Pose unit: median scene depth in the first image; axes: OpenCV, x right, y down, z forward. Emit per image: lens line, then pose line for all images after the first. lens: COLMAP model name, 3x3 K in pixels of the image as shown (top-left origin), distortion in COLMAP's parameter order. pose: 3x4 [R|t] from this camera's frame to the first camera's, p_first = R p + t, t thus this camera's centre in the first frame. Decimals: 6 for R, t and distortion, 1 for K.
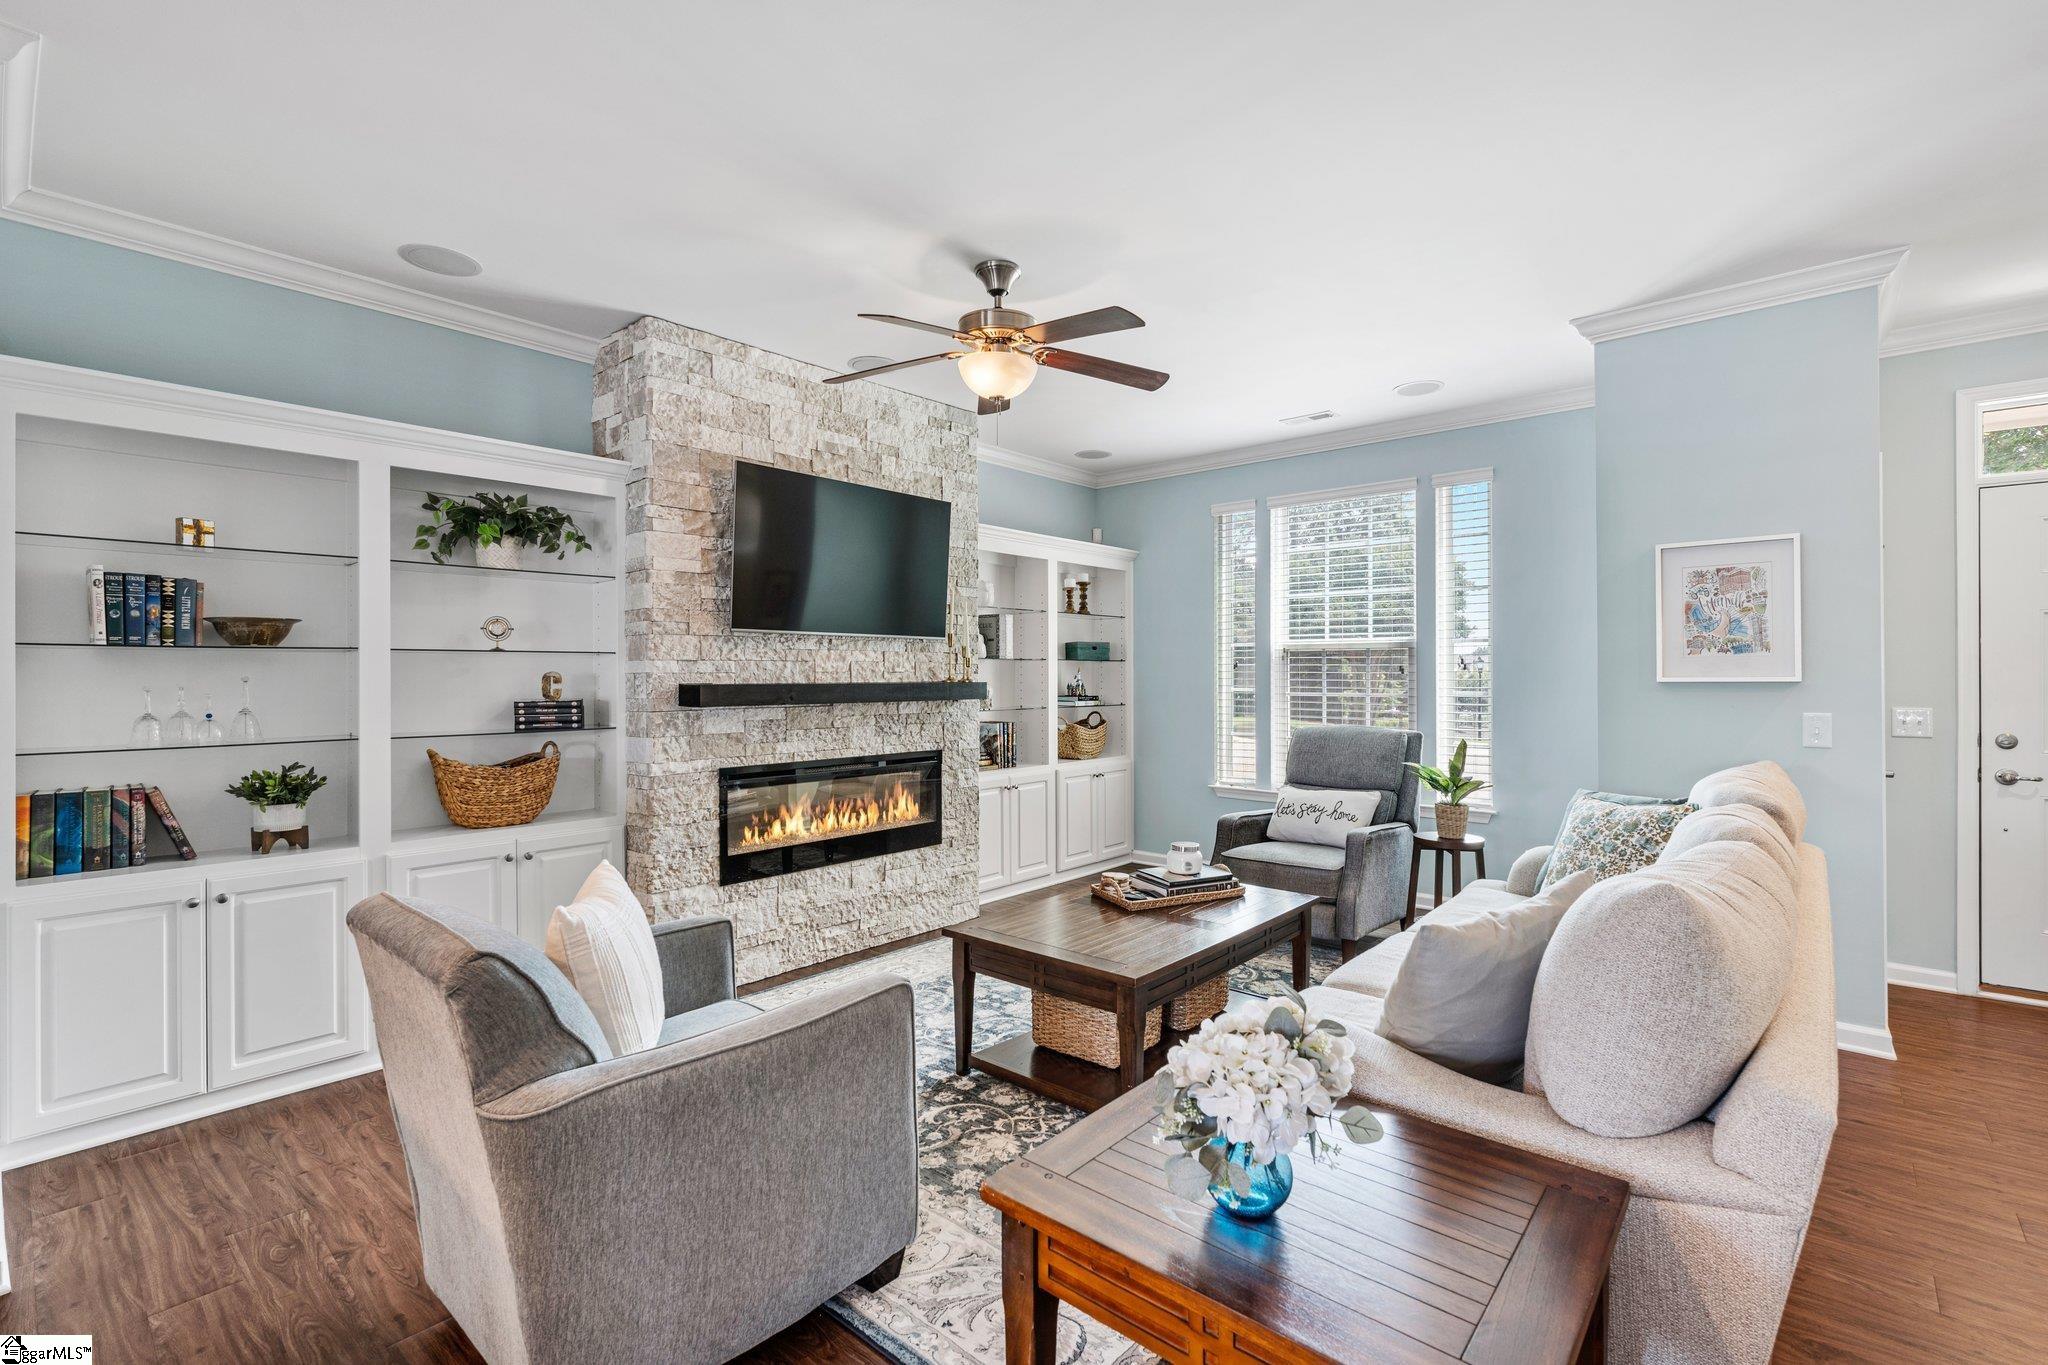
lens RADIAL K [[916.9, 0, 1027.5], [0, 916.9, 677.1], [0, 0, 1]] dist [-0.003890, -0.000382]
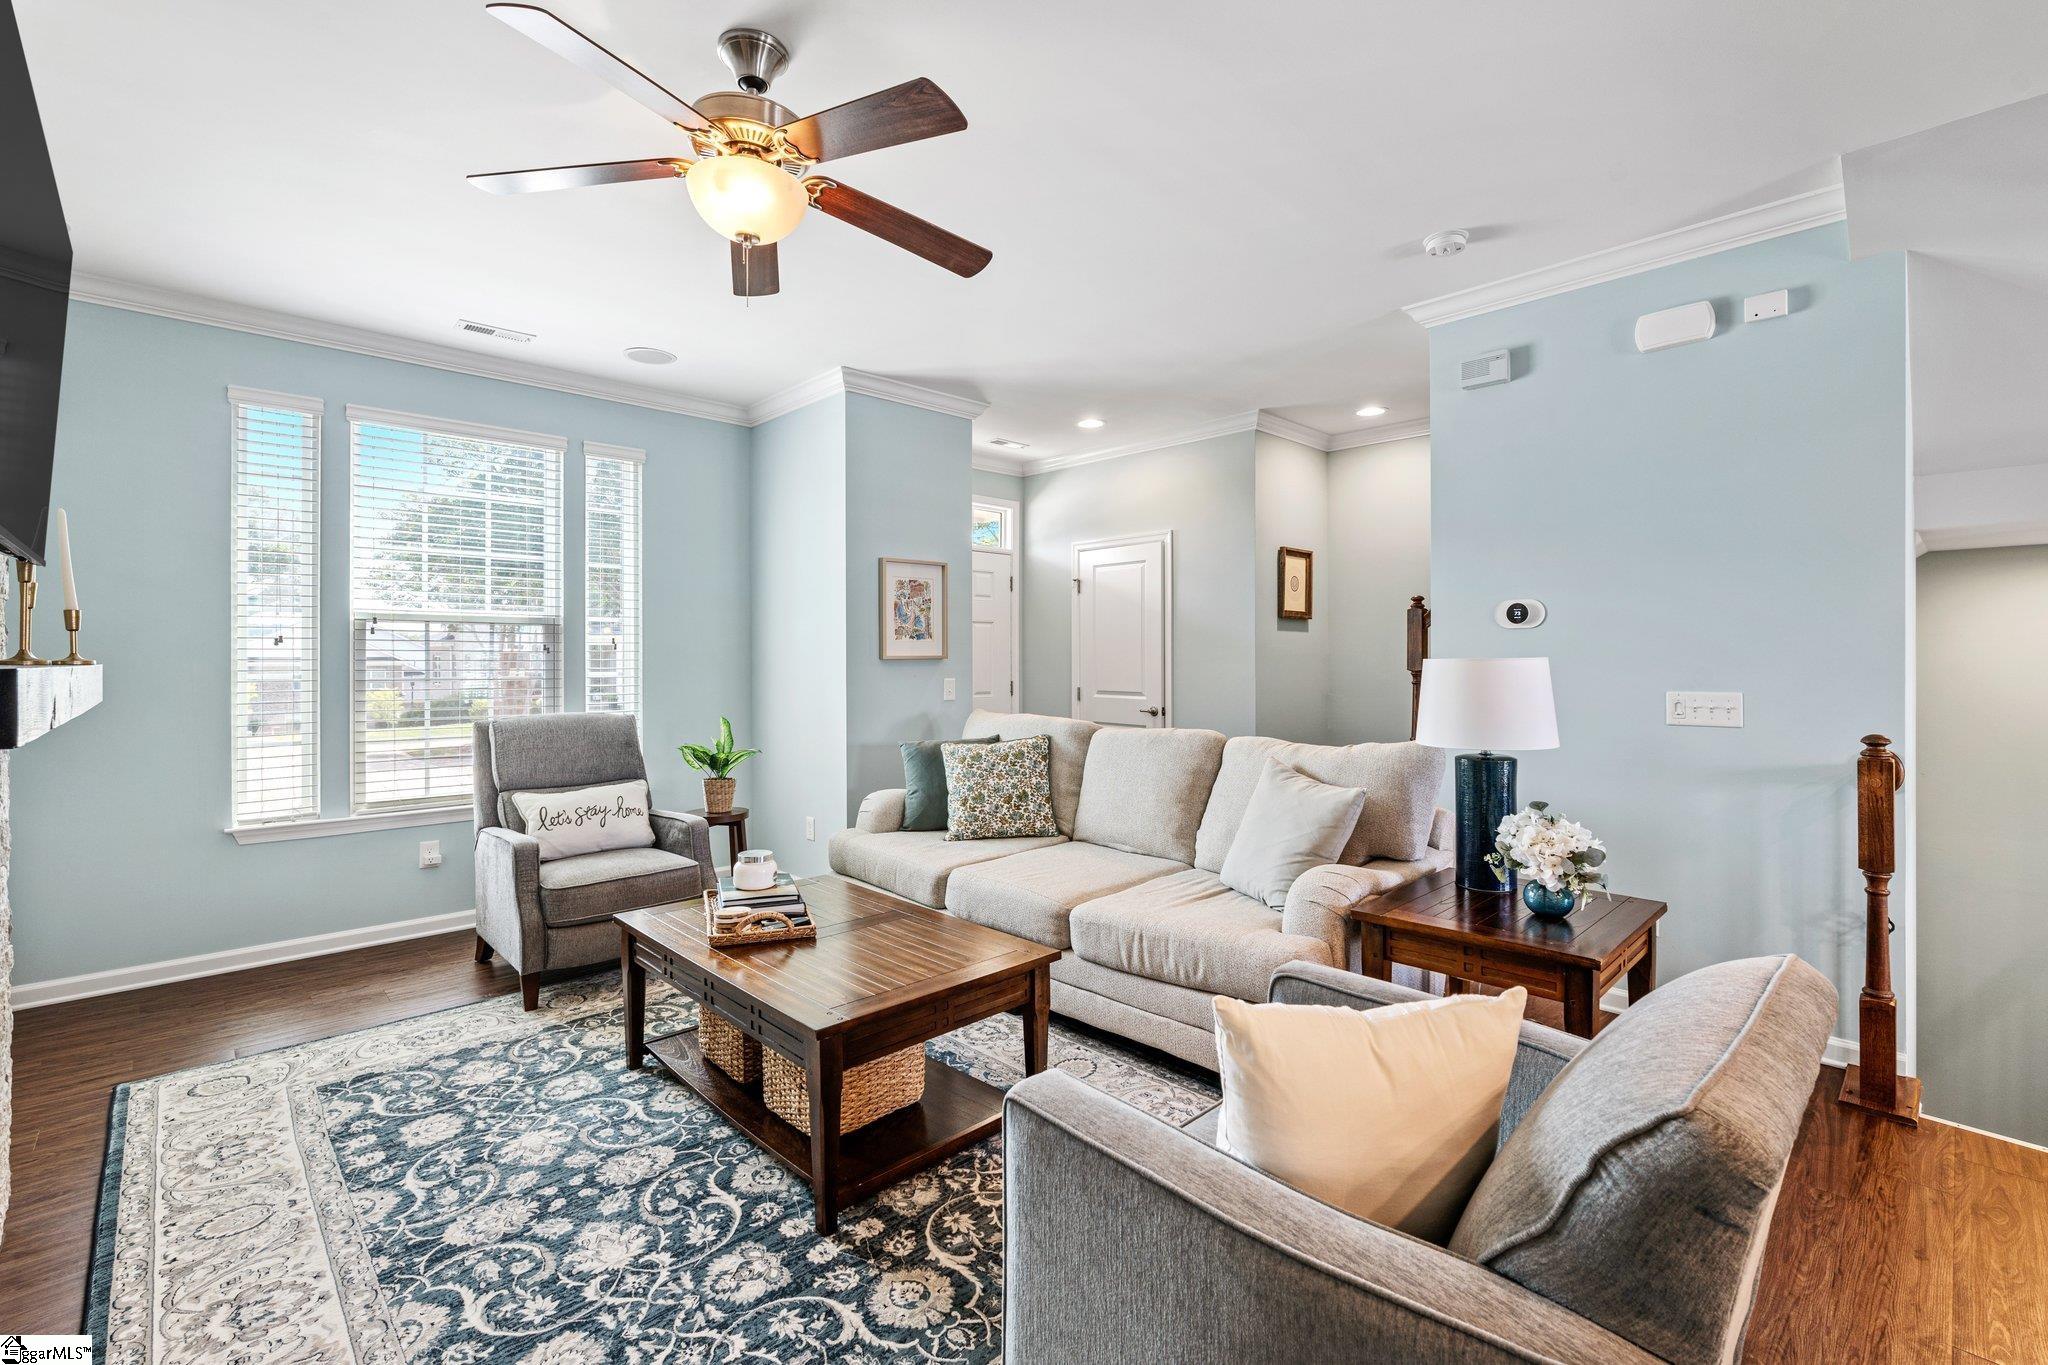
lens RADIAL K [[901.7, 0, 1027.0], [0, 901.7, 660.0], [0, 0, 1]] dist [-0.002831, -0.000192]
pose [[0.085837, 0.001017, 0.996309, -0.587940], [0.003723, 0.999992, -0.001341, 0.008425], [-0.996302, 0.003825, 0.085832, 0.644231]]
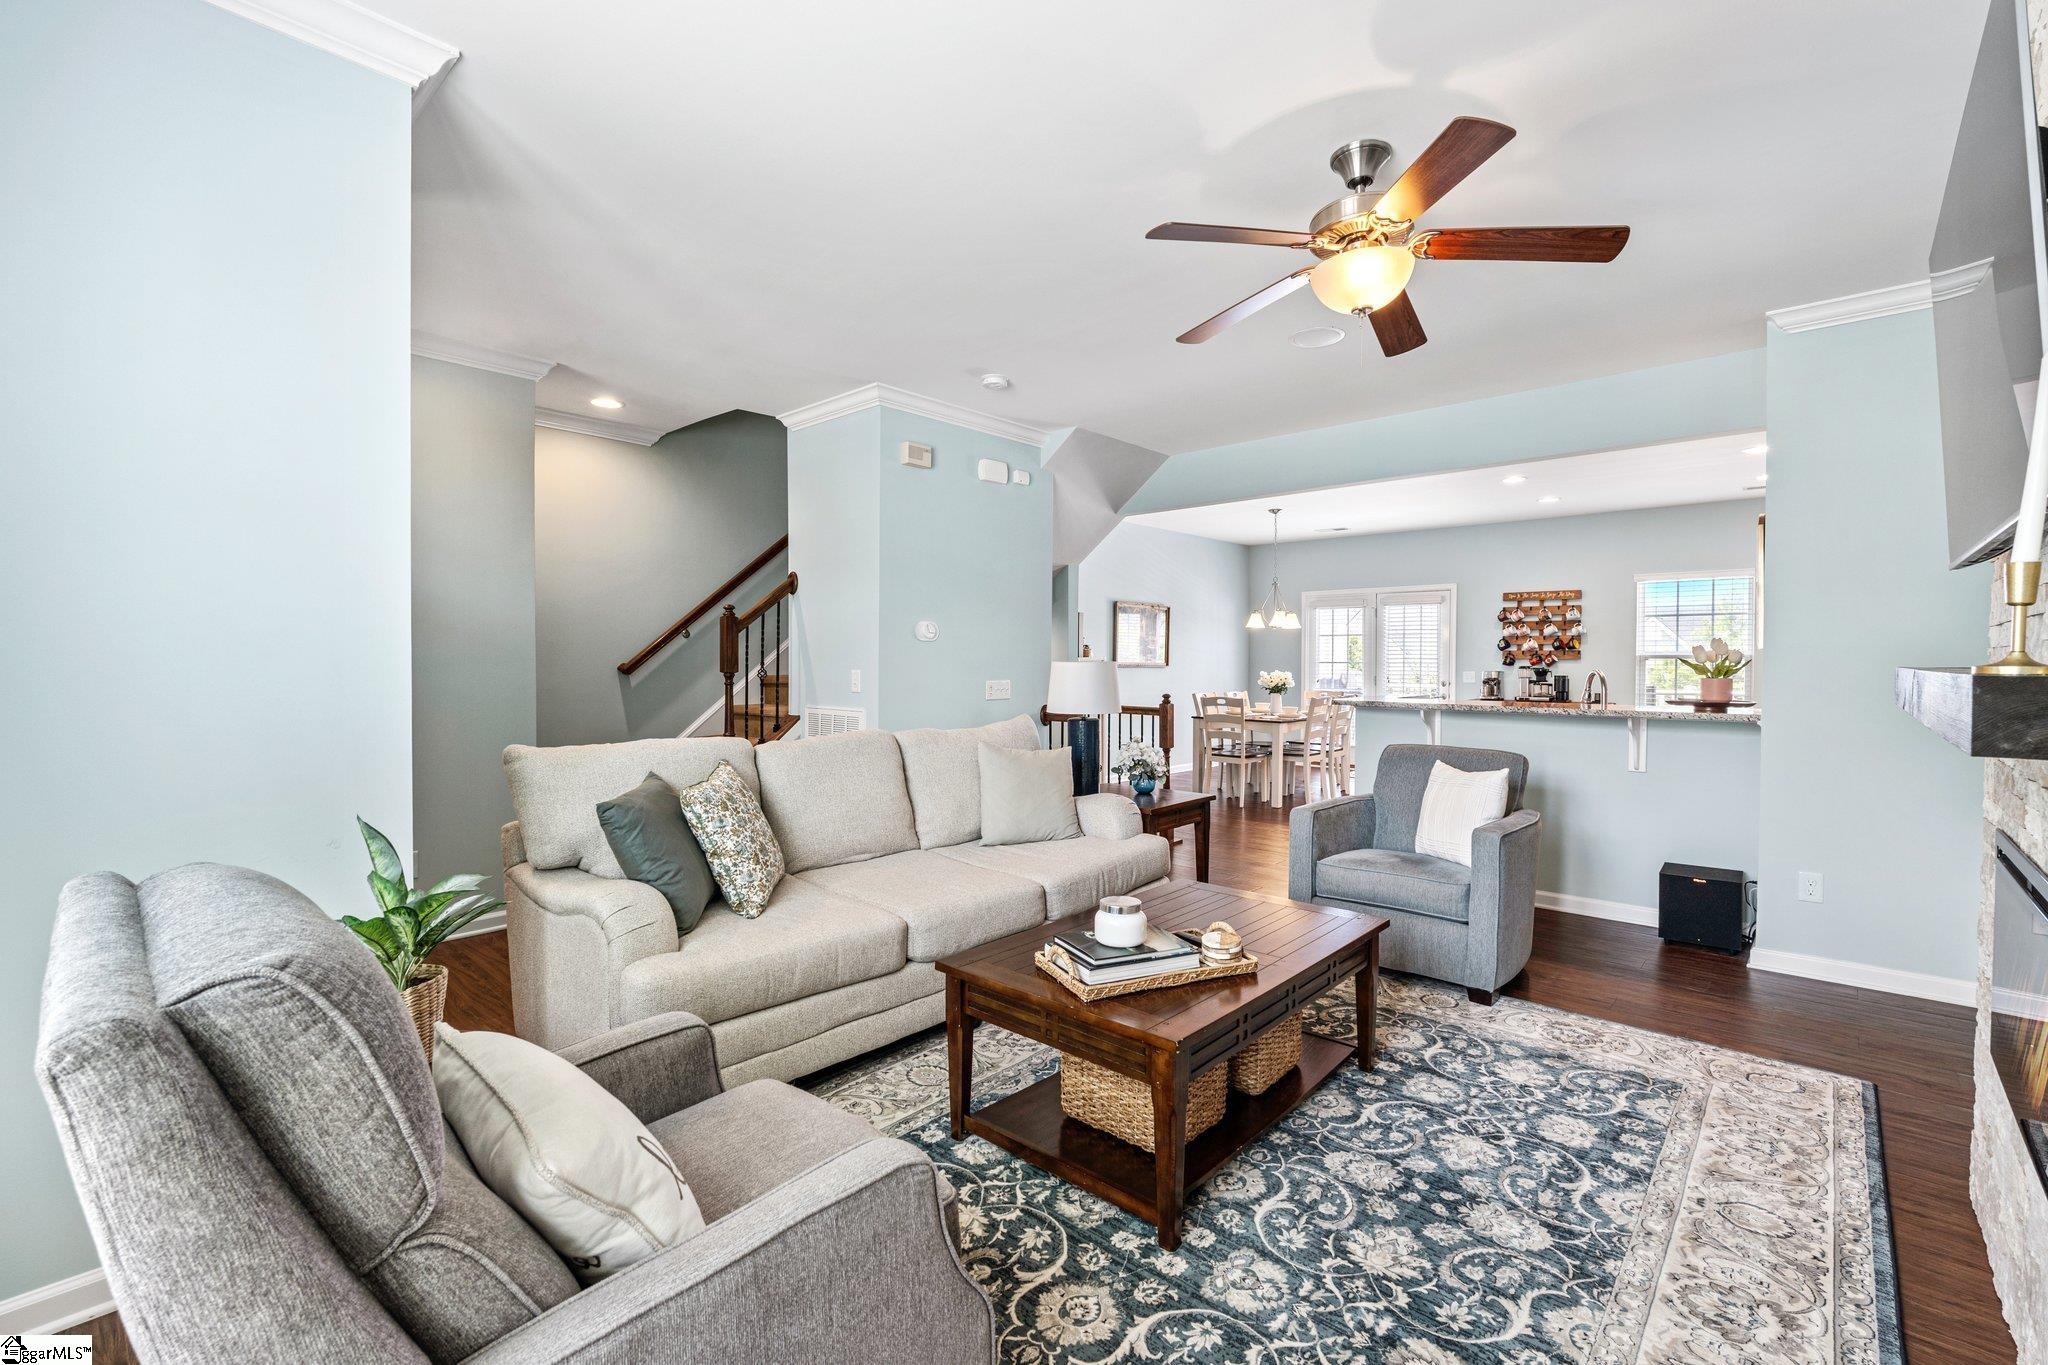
lens RADIAL K [[875.9, 0, 1024.0], [0, 875.9, 682.5], [0, 0, 1]] dist [-0.002820, 0.000124]
pose [[-0.999732, -0.002725, 0.022991, 0.230447], [-0.001999, 0.999500, 0.031570, -0.002155], [-0.023065, 0.031515, -0.999237, 1.569089]]
